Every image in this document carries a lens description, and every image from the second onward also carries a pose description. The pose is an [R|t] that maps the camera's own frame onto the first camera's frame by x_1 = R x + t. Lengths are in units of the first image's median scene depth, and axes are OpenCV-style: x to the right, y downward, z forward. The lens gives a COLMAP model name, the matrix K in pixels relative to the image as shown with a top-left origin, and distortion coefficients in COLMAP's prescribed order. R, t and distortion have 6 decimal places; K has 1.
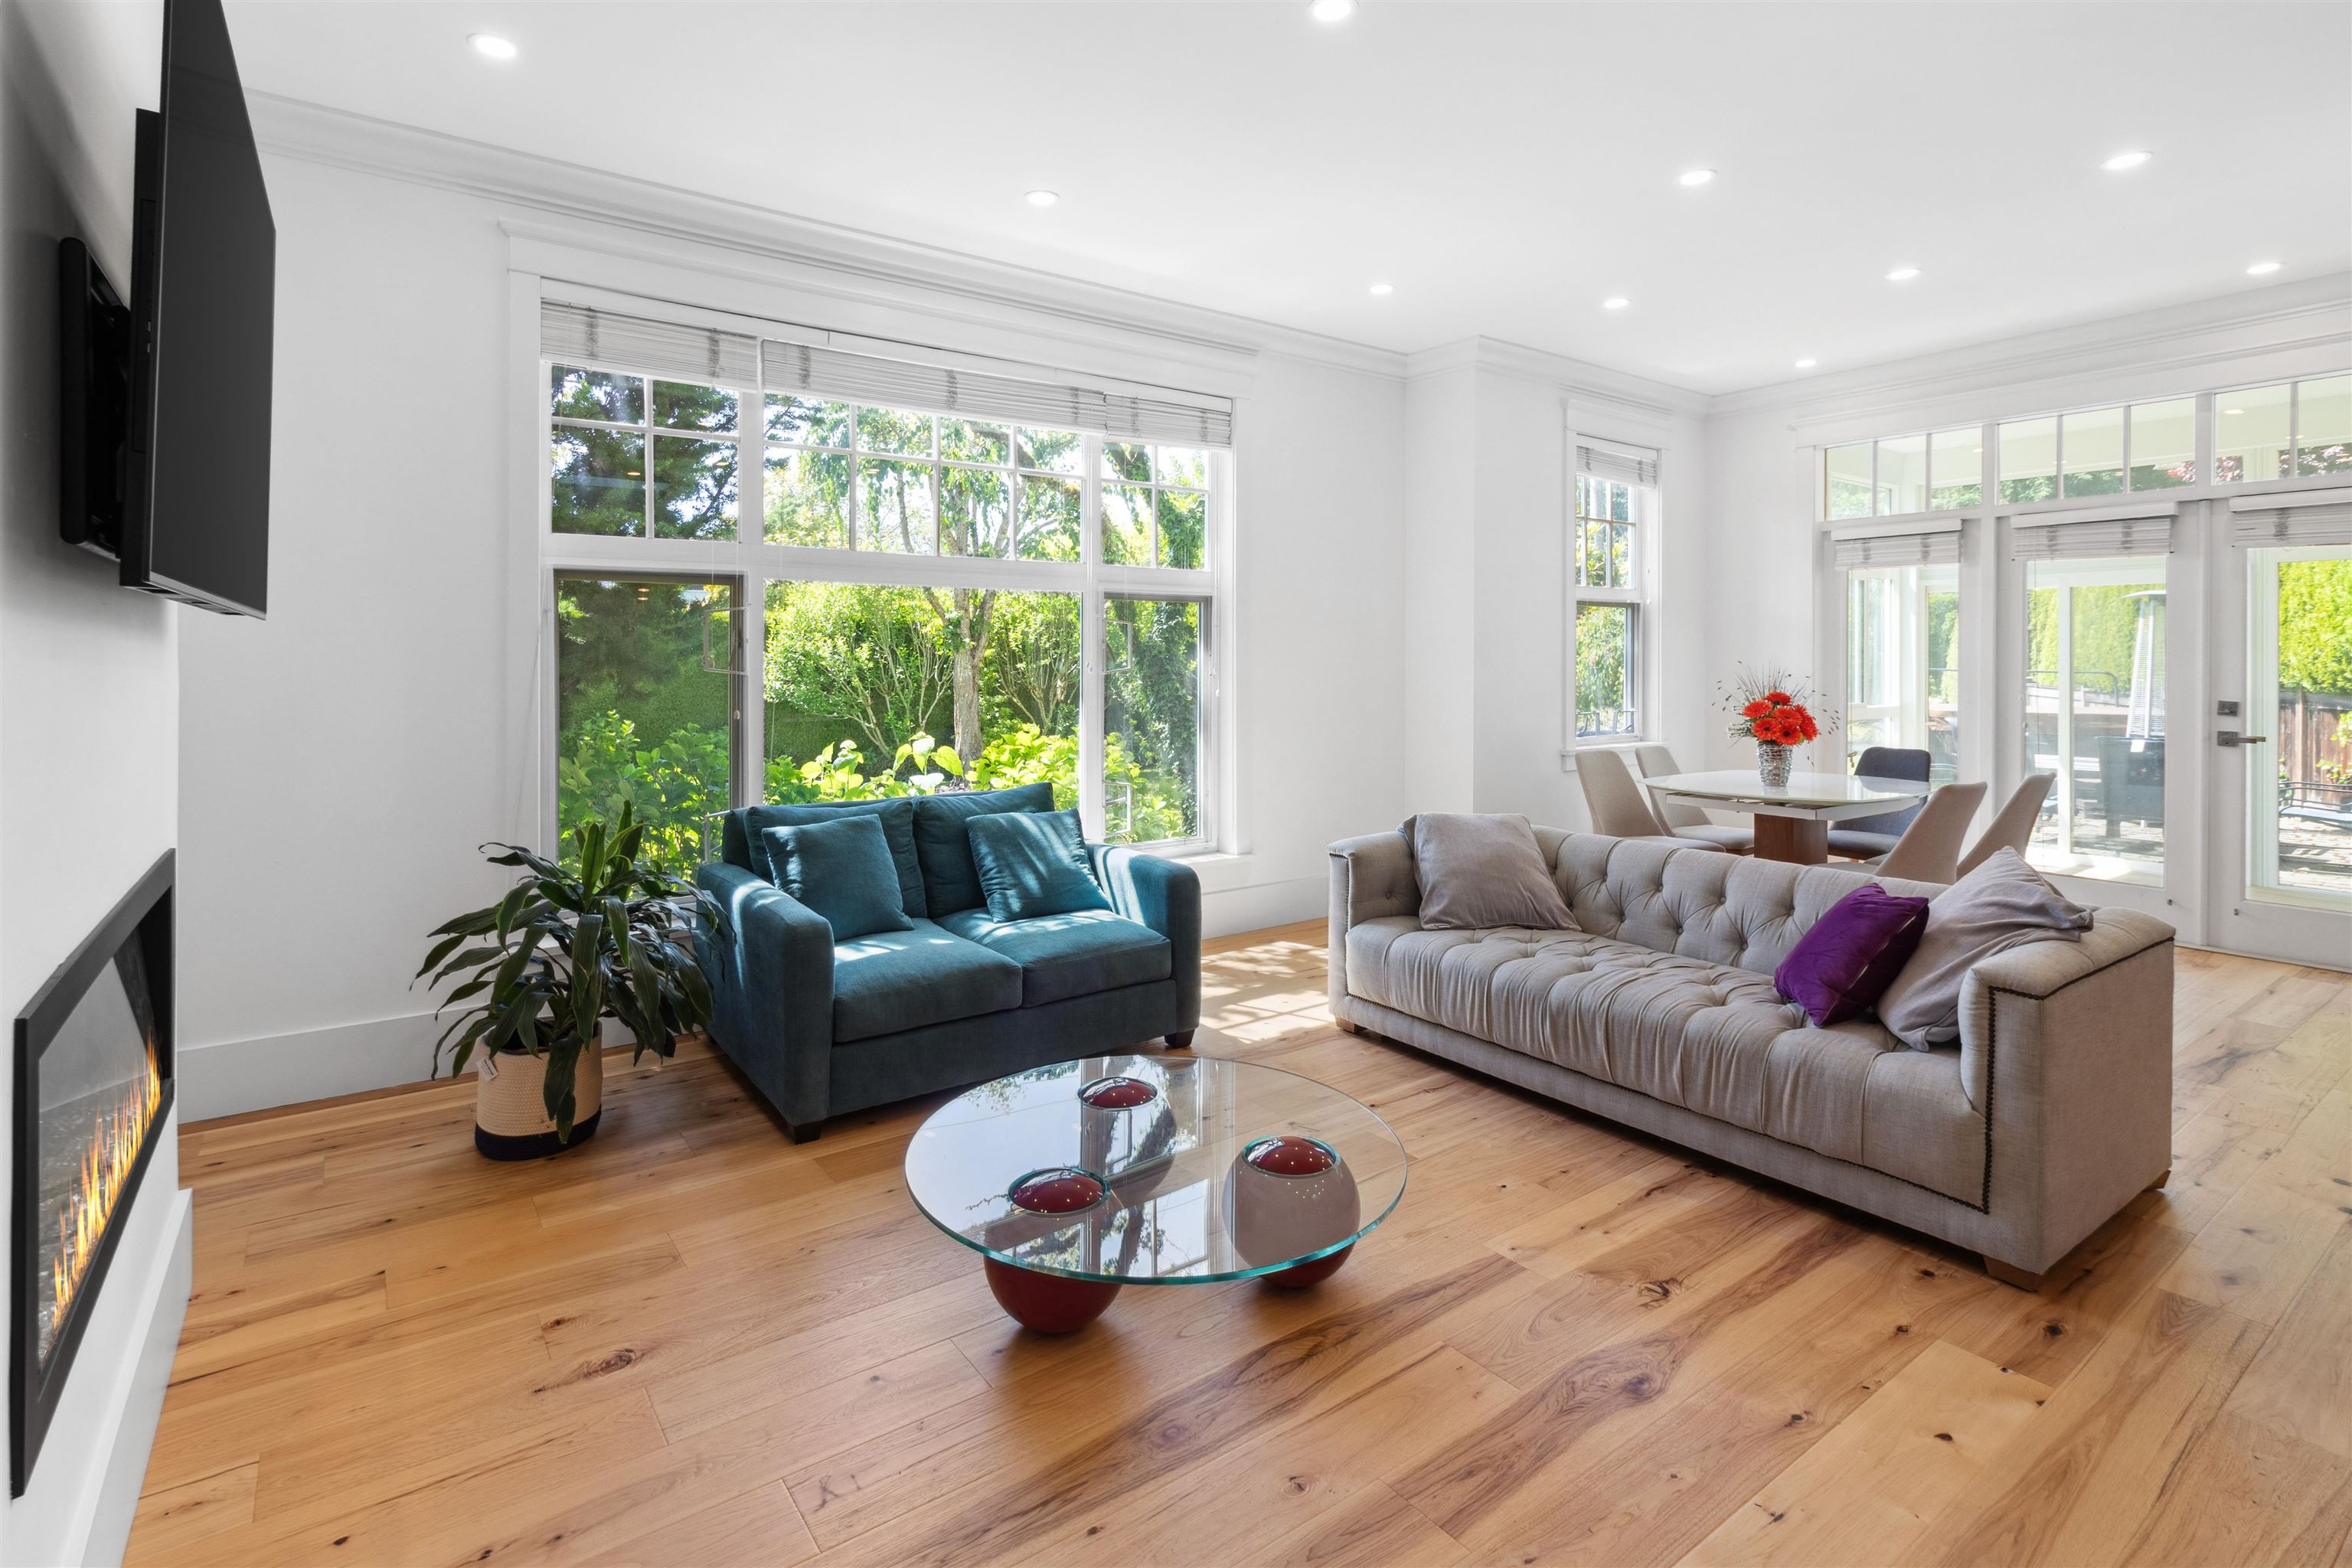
lens RADIAL K [[1129.6, 0, 1156.7], [0, 1129.6, 667.9], [0, 0, 1]] dist [0.000622, 0.001124]
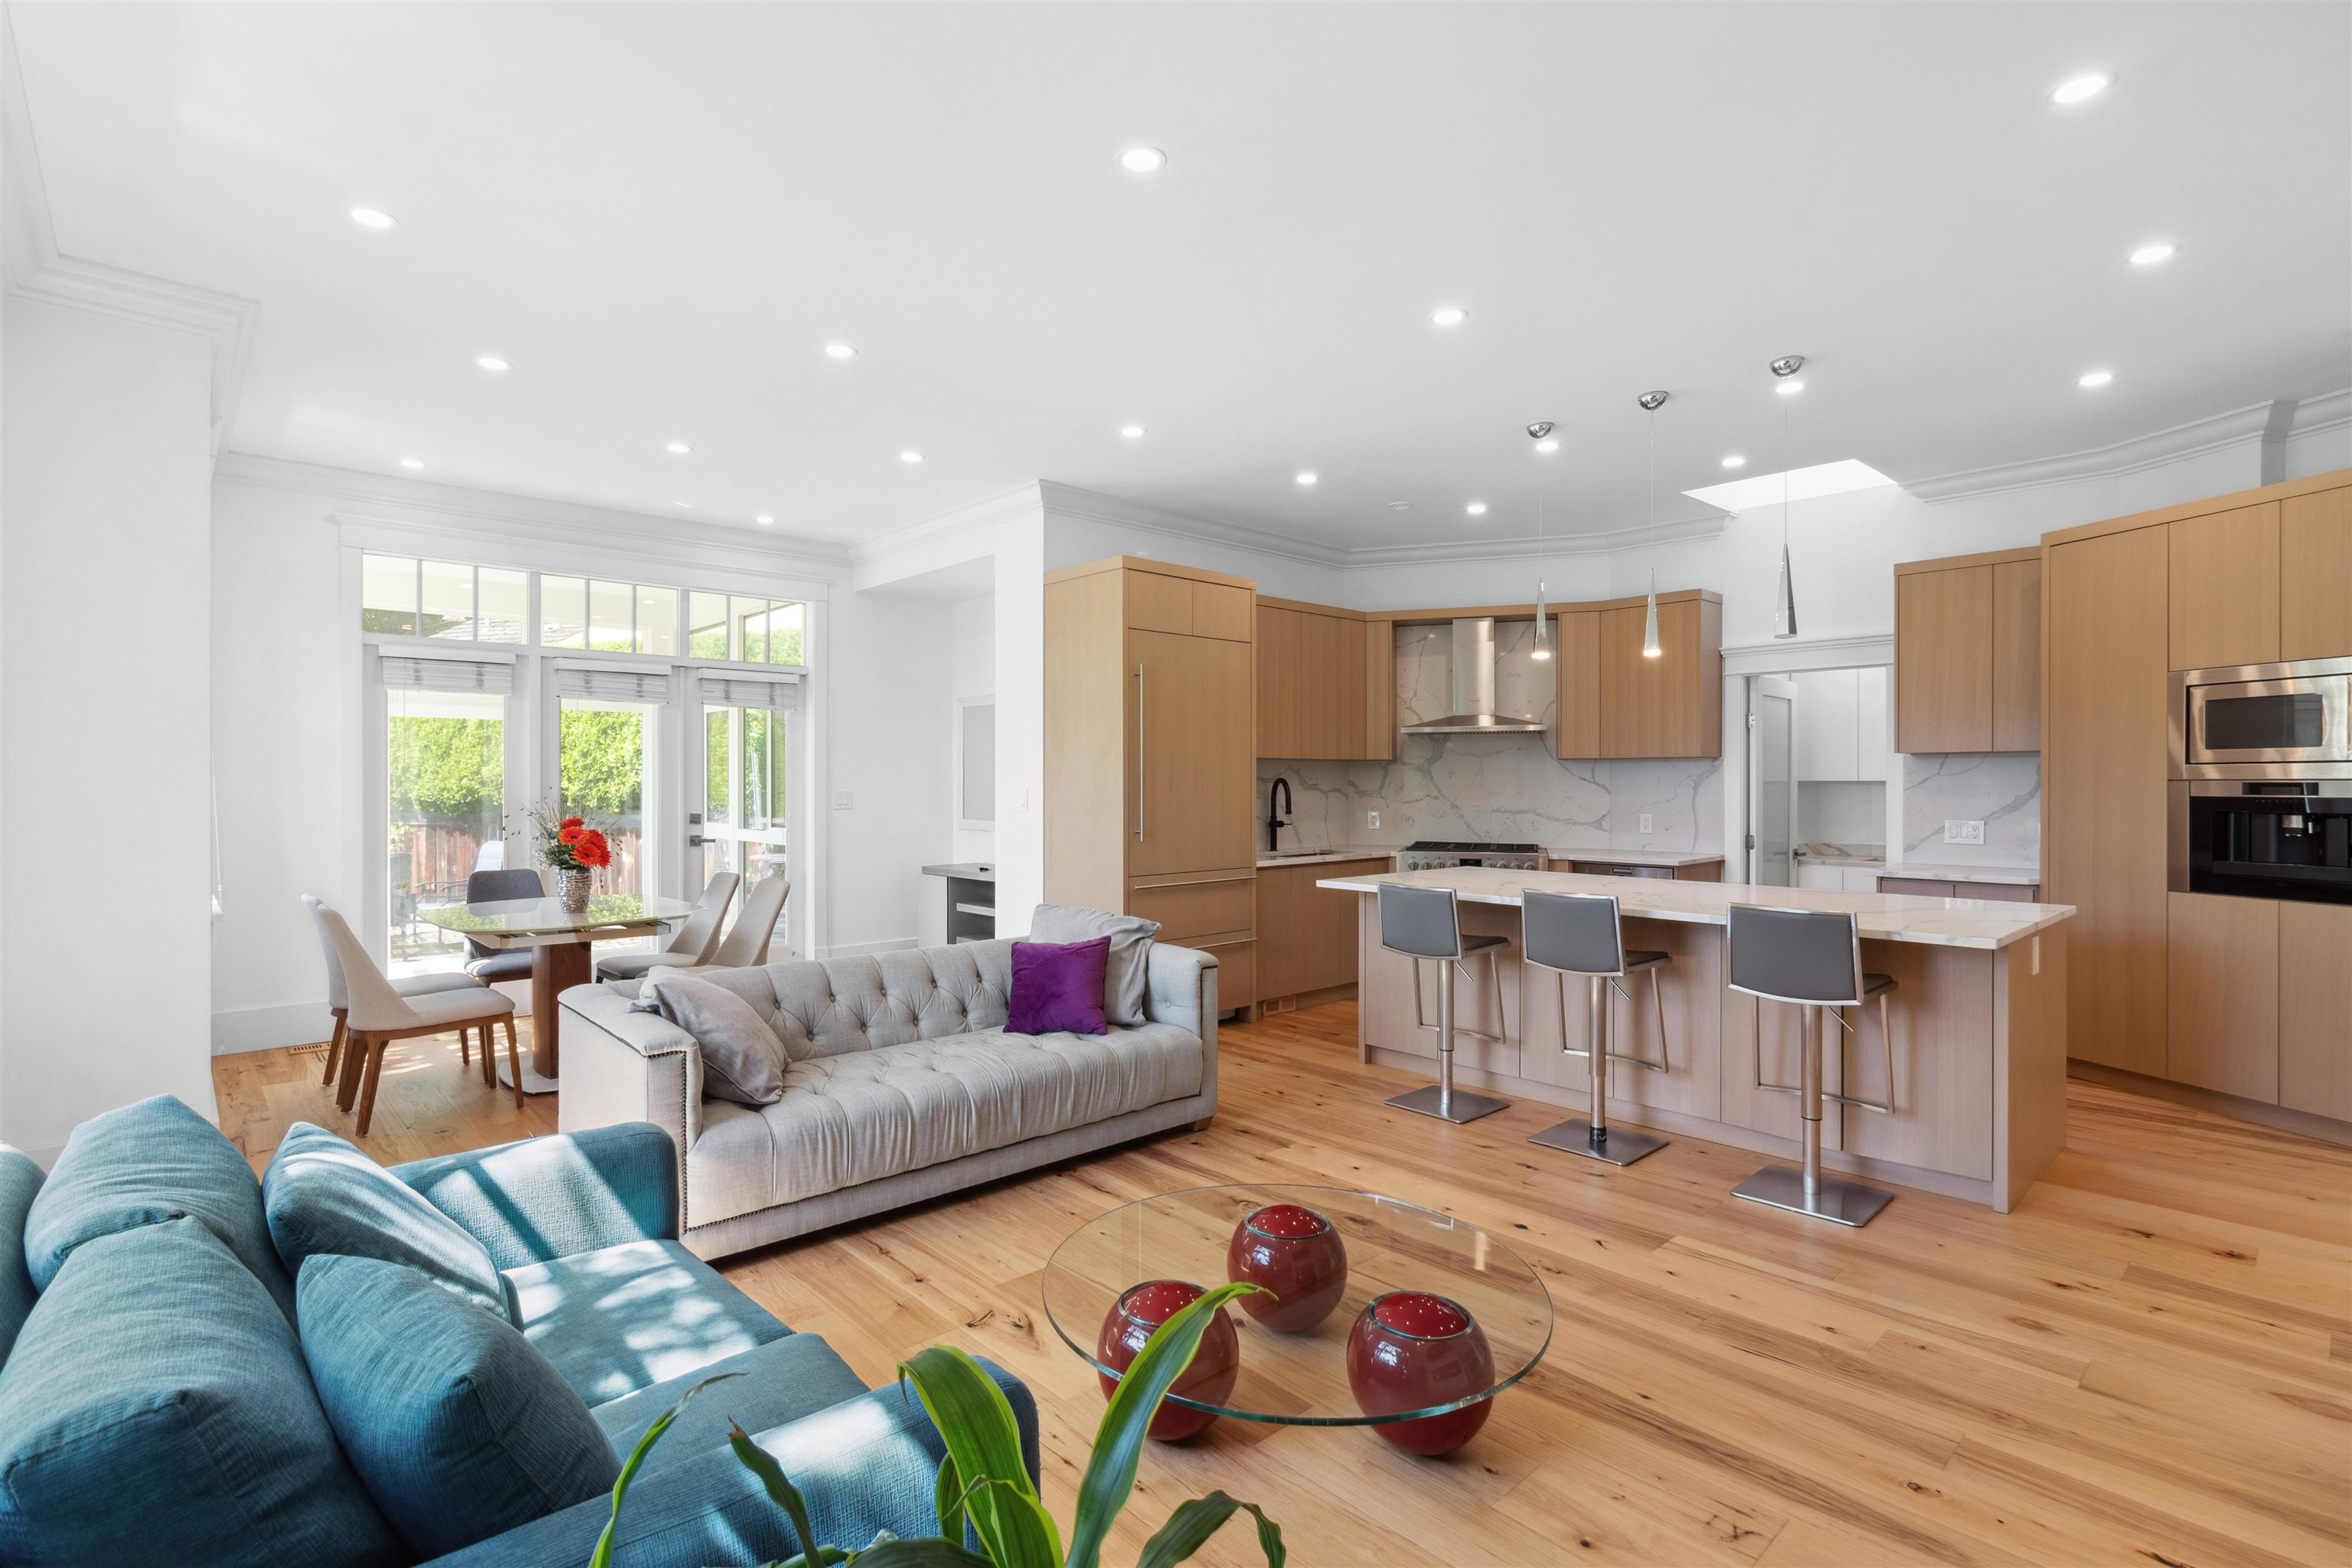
lens RADIAL K [[1129.6, 0, 1119.8], [0, 1129.6, 789.6], [0, 0, 1]] dist [0.000622, 0.001124]
pose [[-0.116237, -0.009716, 0.993174, -0.650528], [0.007811, 0.999912, 0.010696, -0.014152], [-0.993191, 0.009001, -0.116151, 0.844116]]
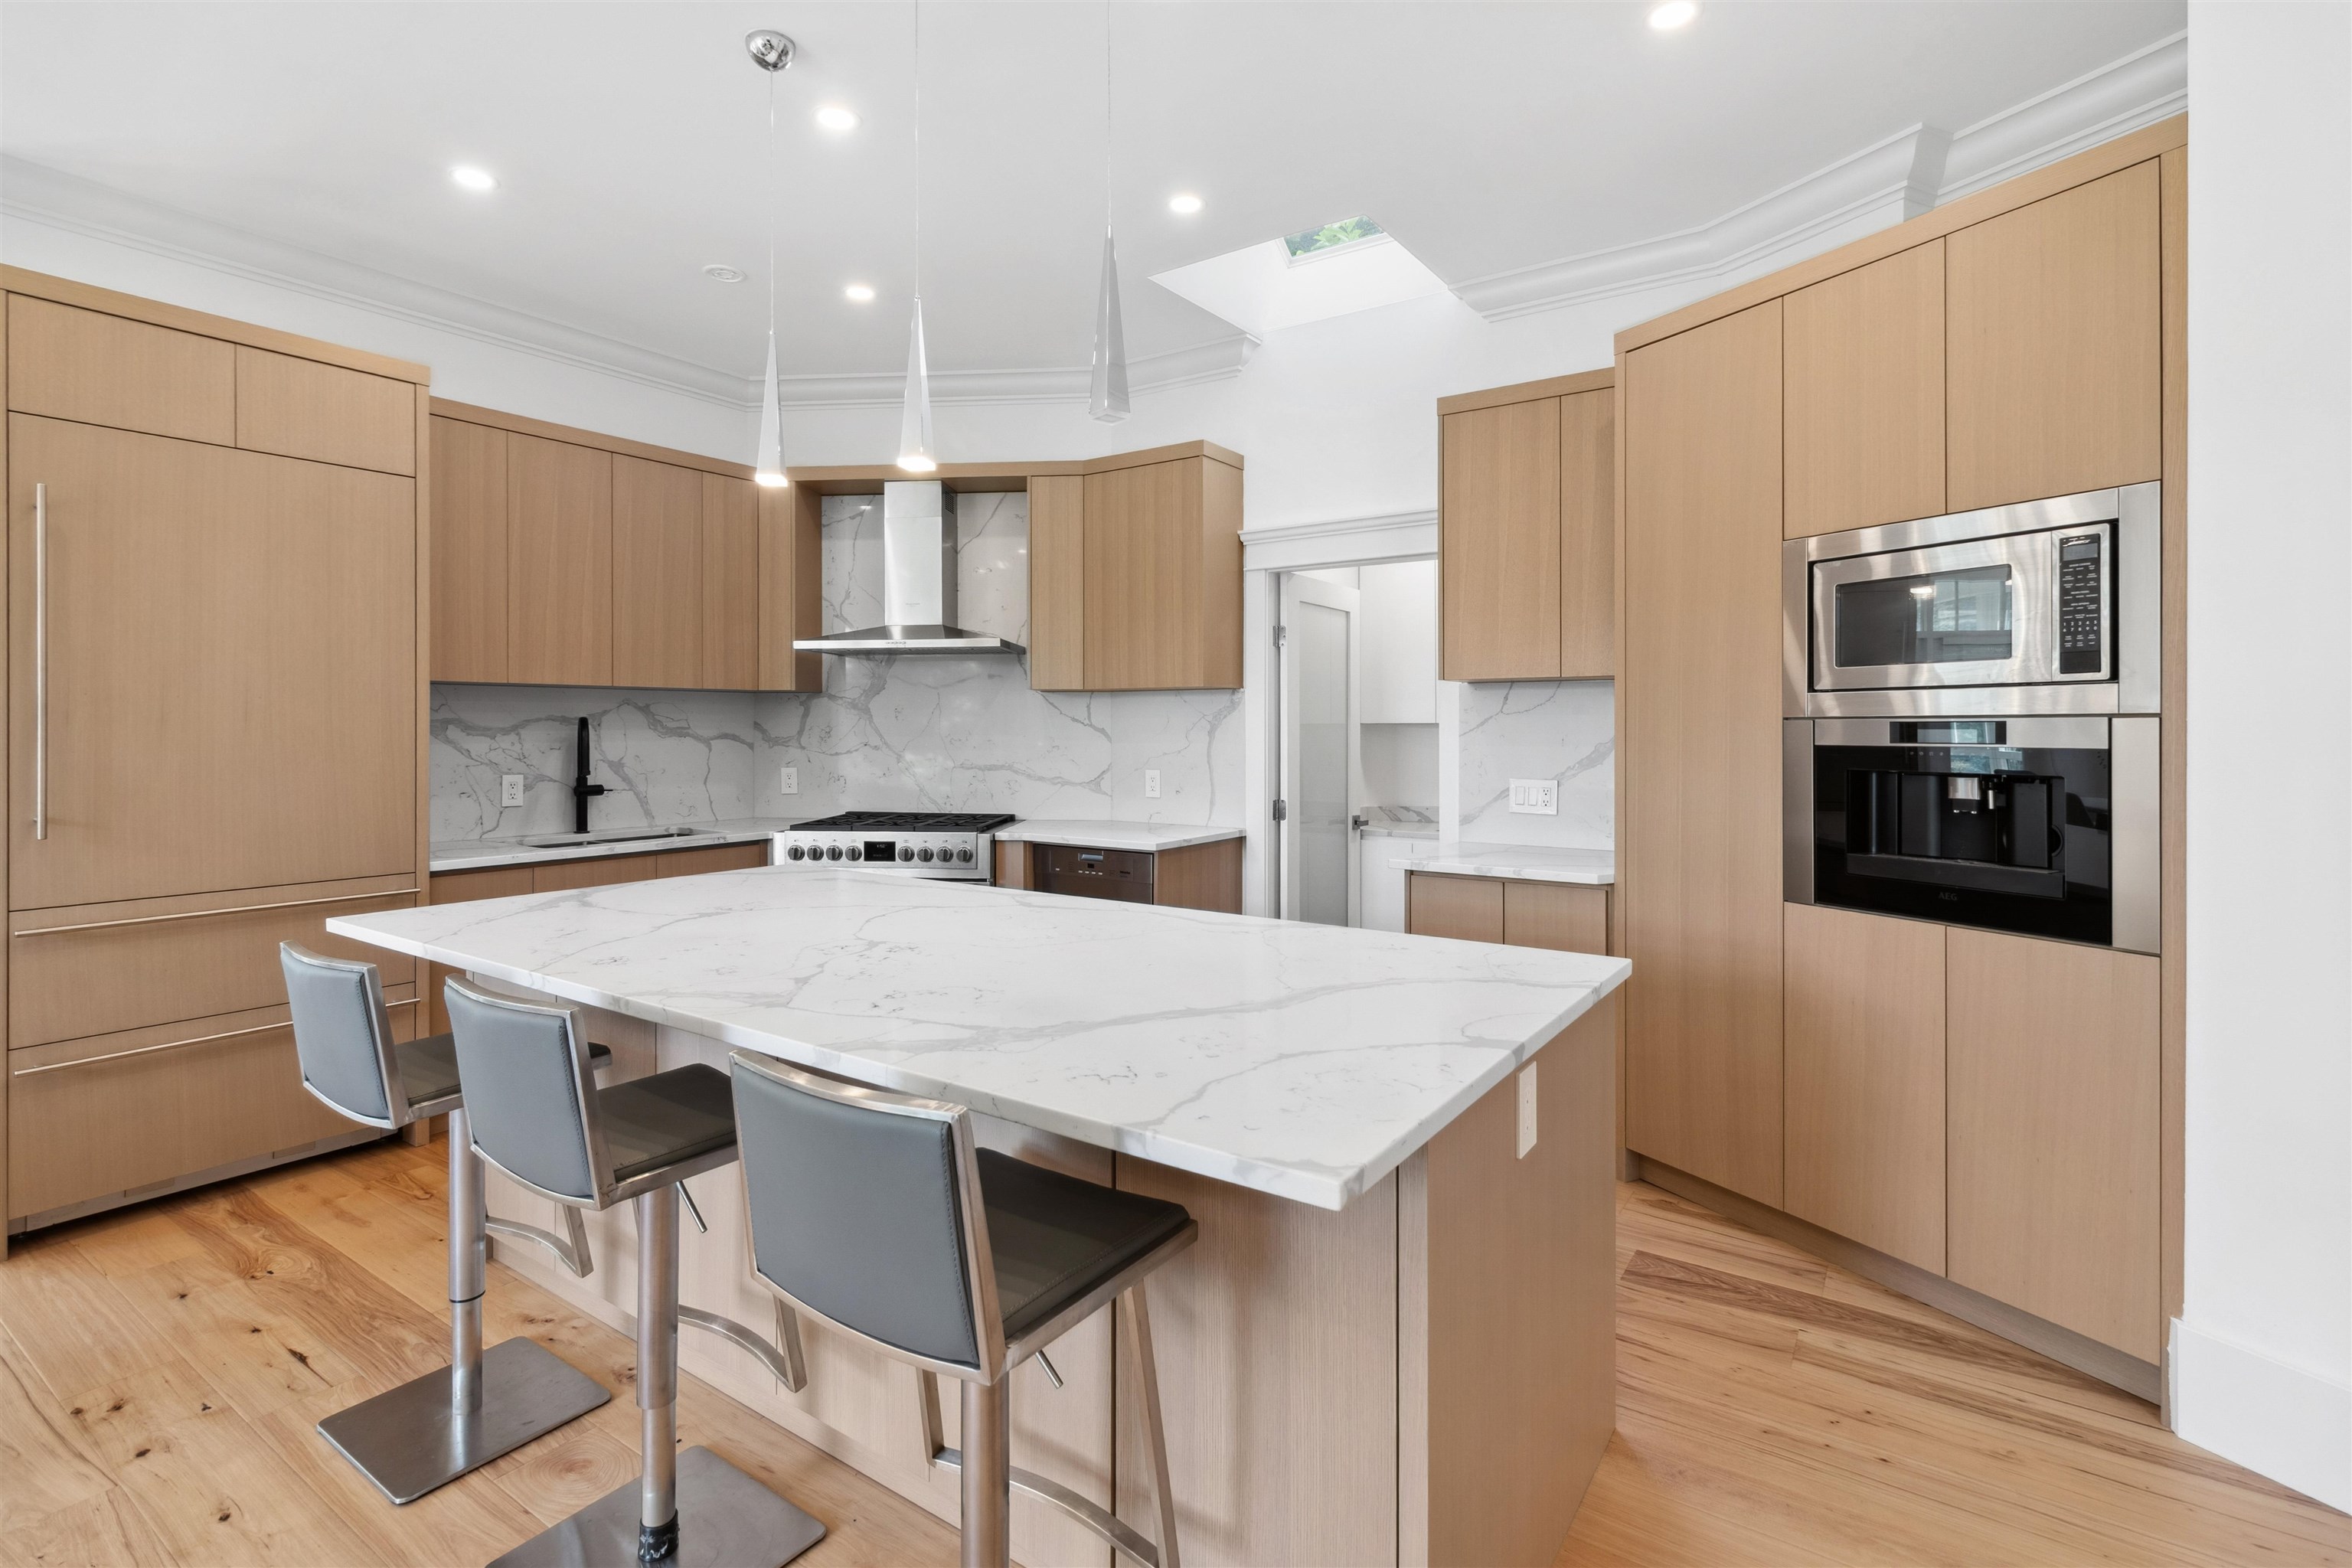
lens RADIAL K [[1129.6, 0, 1130.5], [0, 1129.6, 729.4], [0, 0, 1]] dist [0.000622, 0.001124]
pose [[-0.329911, -0.004463, 0.944002, -0.125553], [0.006357, 0.999956, 0.006950, -0.003046], [-0.943991, 0.008294, -0.329868, 0.224335]]
